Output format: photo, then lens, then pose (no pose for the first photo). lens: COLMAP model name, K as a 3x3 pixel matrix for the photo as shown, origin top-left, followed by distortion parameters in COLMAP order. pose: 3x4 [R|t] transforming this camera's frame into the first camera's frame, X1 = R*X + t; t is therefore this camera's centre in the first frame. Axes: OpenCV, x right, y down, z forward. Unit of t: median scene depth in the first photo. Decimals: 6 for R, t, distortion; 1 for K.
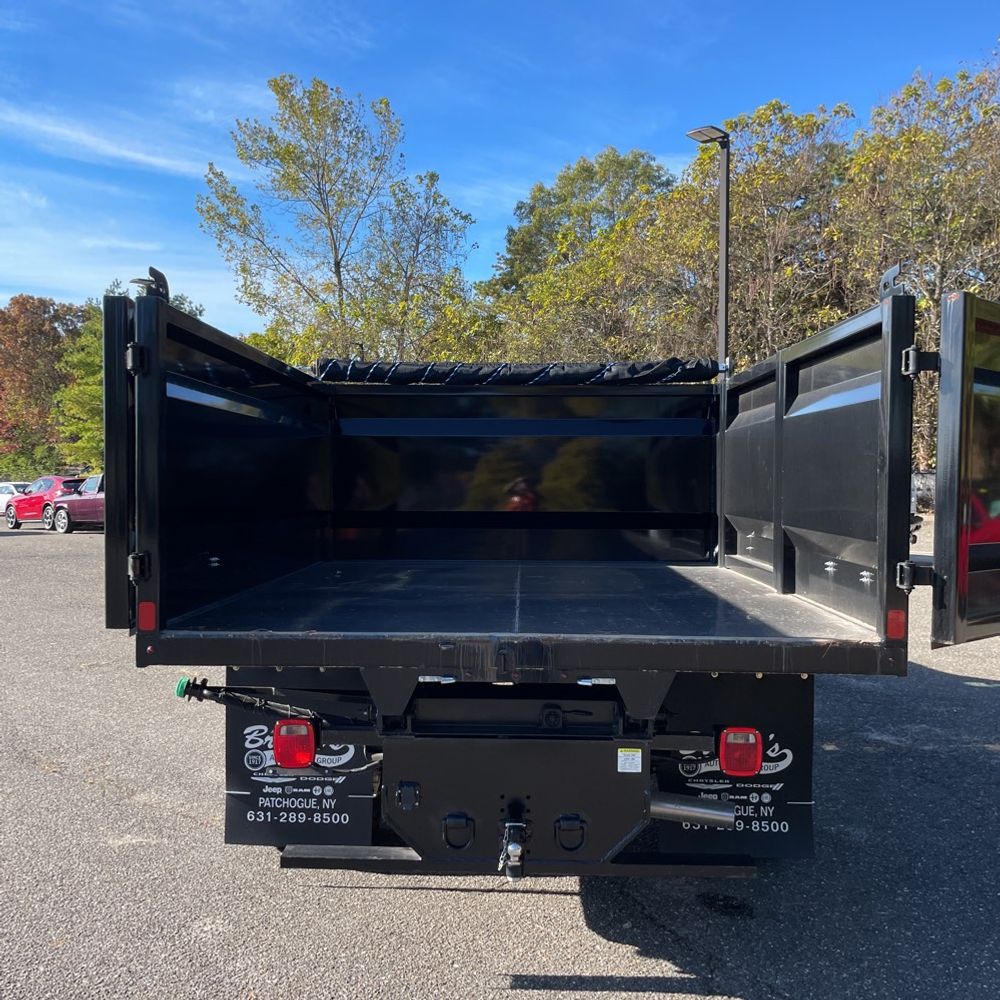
lens RADIAL K [[1005.6, 0, 495.8], [0, 1005.6, 503.0], [0, 0, 1]] dist [0.091554, -0.132134]
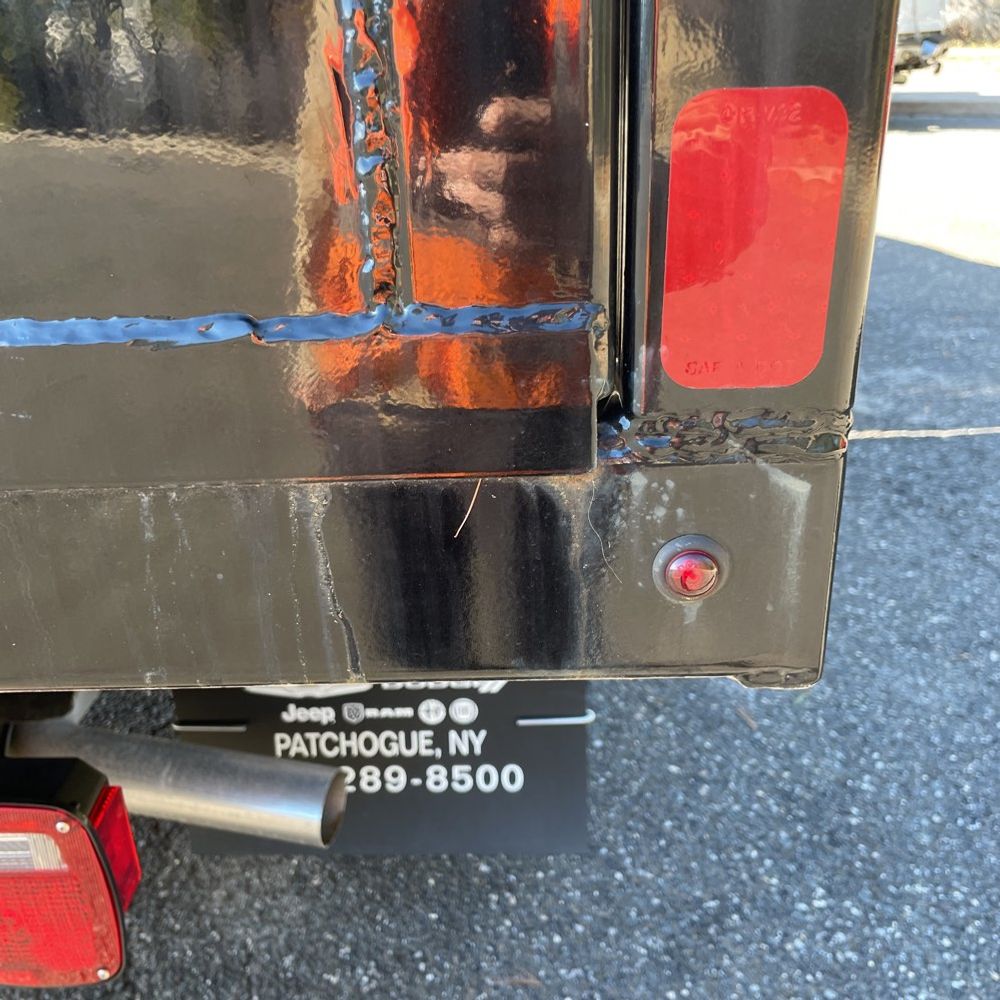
lens RADIAL K [[1005.6, 0, 495.8], [0, 1005.6, 503.0], [0, 0, 1]] dist [0.091554, -0.132134]
pose [[0.999201, -0.039738, -0.004387, 0.241909], [0.038293, 0.919741, 0.390654, 0.067170], [-0.011489, -0.390510, 0.920527, 0.594219]]
